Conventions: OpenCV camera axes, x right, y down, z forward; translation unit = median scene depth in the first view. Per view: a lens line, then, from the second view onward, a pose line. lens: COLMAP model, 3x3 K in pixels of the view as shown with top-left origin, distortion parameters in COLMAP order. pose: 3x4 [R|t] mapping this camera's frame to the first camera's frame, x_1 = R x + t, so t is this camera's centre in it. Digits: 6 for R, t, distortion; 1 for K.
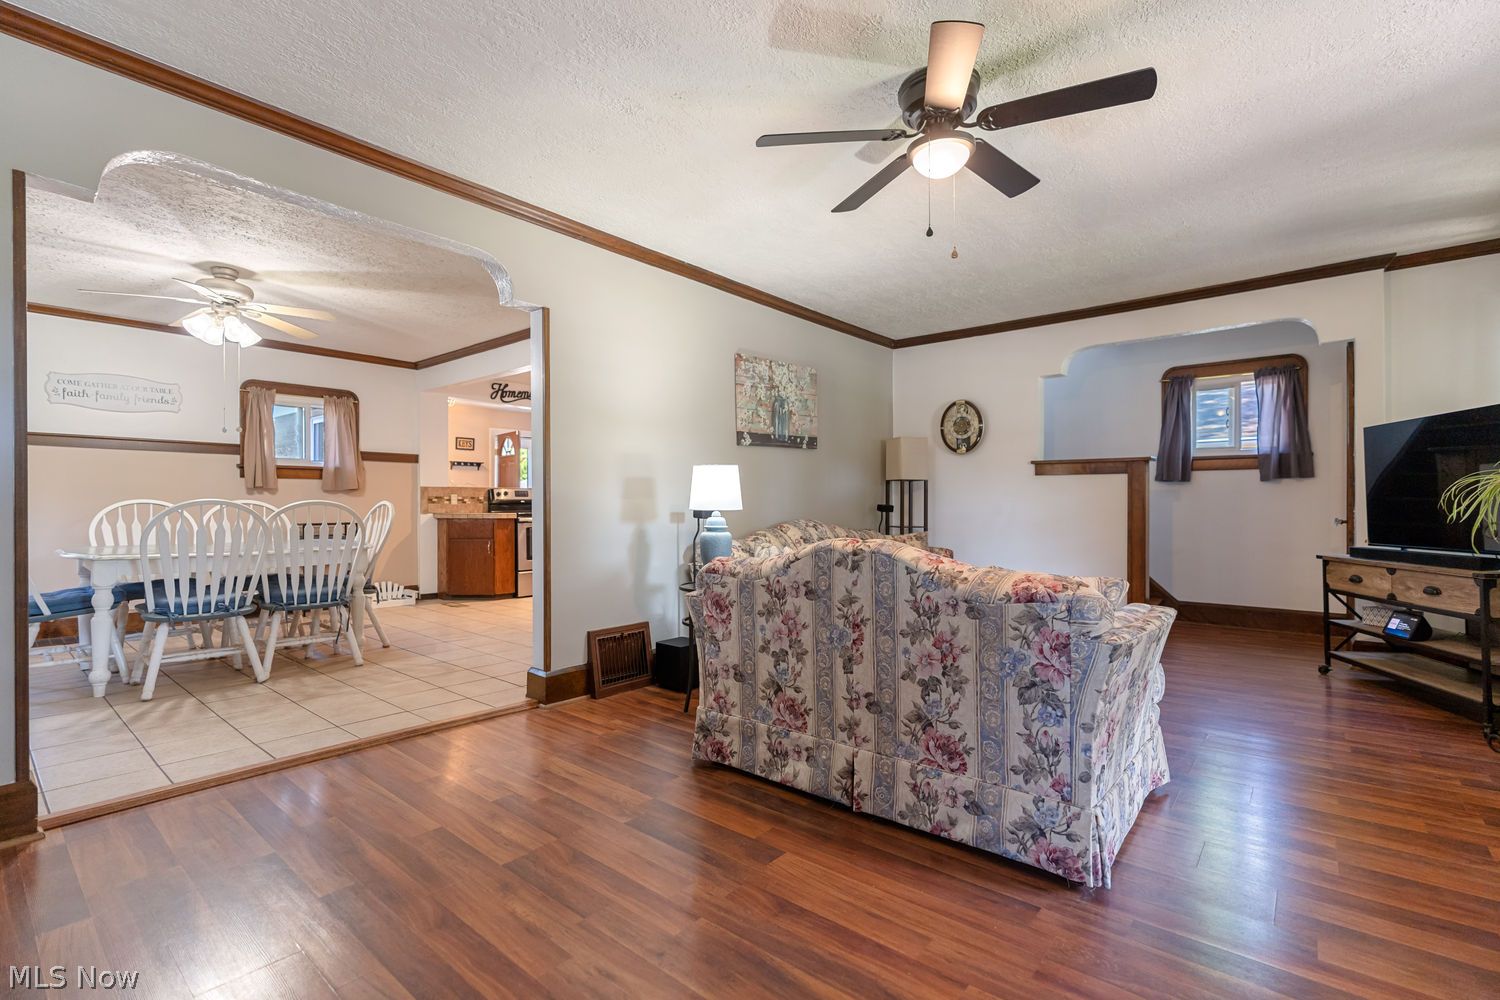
lens RADIAL K [[679.4, 0, 751.1], [0, 679.4, 503.9], [0, 0, 1]] dist [-0.007417, 0.004133]
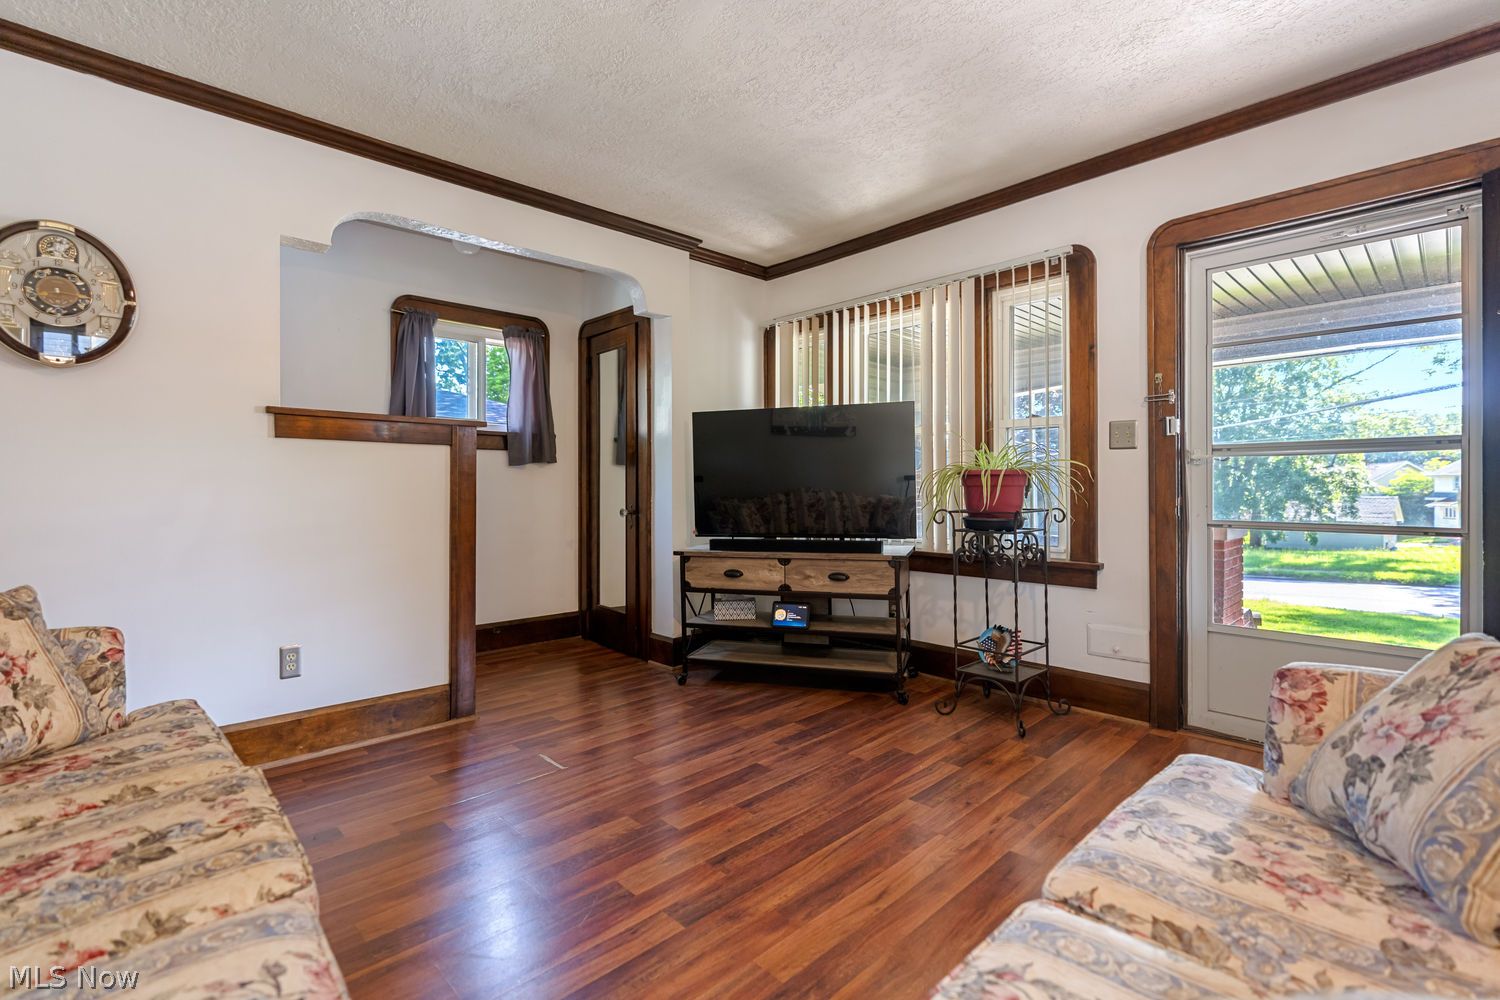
lens RADIAL K [[679.4, 0, 759.5], [0, 679.4, 491.7], [0, 0, 1]] dist [-0.007417, 0.004133]
pose [[0.109489, -0.002803, 0.993984, -0.022654], [0.004155, 0.999989, 0.002363, -0.002833], [-0.993979, 0.003871, 0.109499, 0.606438]]
